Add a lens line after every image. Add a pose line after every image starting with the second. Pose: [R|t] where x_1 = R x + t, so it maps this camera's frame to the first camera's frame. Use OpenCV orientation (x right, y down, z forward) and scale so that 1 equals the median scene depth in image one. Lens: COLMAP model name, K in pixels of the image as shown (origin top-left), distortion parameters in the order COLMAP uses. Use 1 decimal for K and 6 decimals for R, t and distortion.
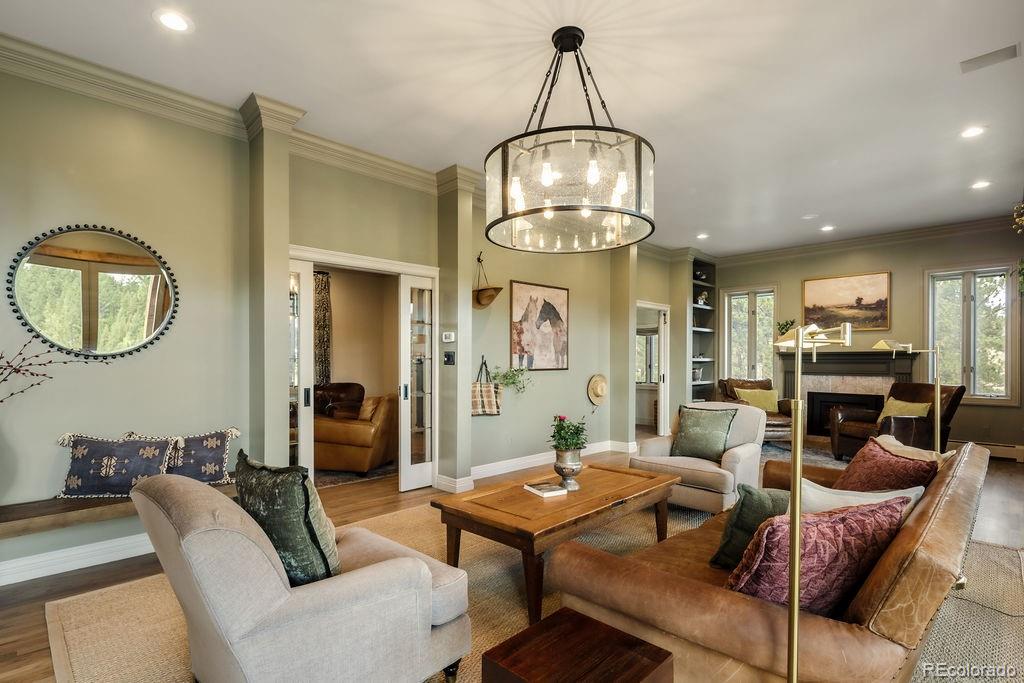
lens RADIAL K [[507.5, 0, 486.0], [0, 507.5, 363.3], [0, 0, 1]] dist [0.000422, -0.002369]
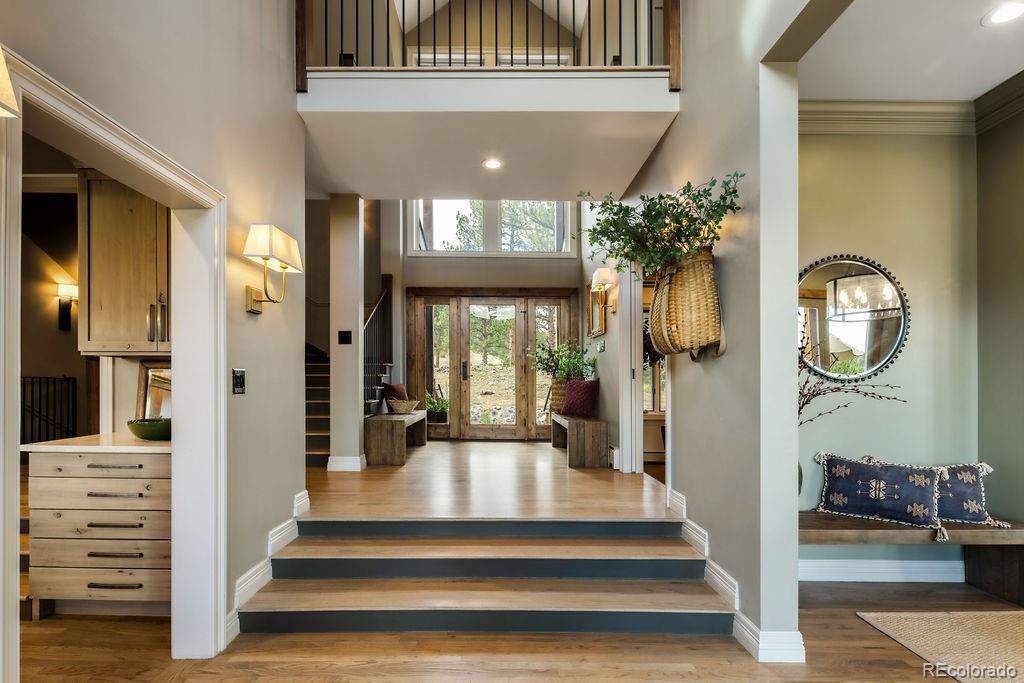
lens RADIAL K [[507.5, 0, 479.3], [0, 507.5, 377.8], [0, 0, 1]] dist [0.000422, -0.002369]
pose [[0.703723, -0.000402, -0.710475, -0.263726], [-0.010955, 0.999875, -0.011416, 0.000752], [0.710390, 0.015817, 0.703630, -0.124843]]
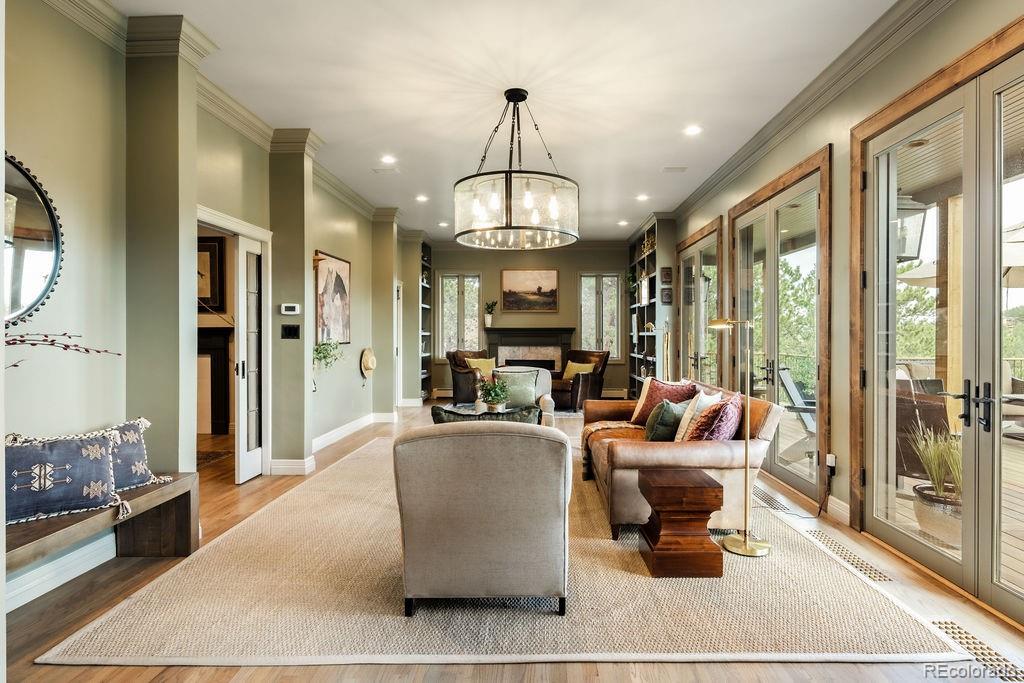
lens RADIAL K [[556.9, 0, 547.7], [0, 556.9, 335.4], [0, 0, 1]] dist [0.001433, -0.000429]
pose [[0.704047, -0.000485, 0.710153, -0.361938], [0.003604, 0.999989, -0.002891, 0.001233], [-0.710144, 0.004595, 0.704041, -0.041918]]
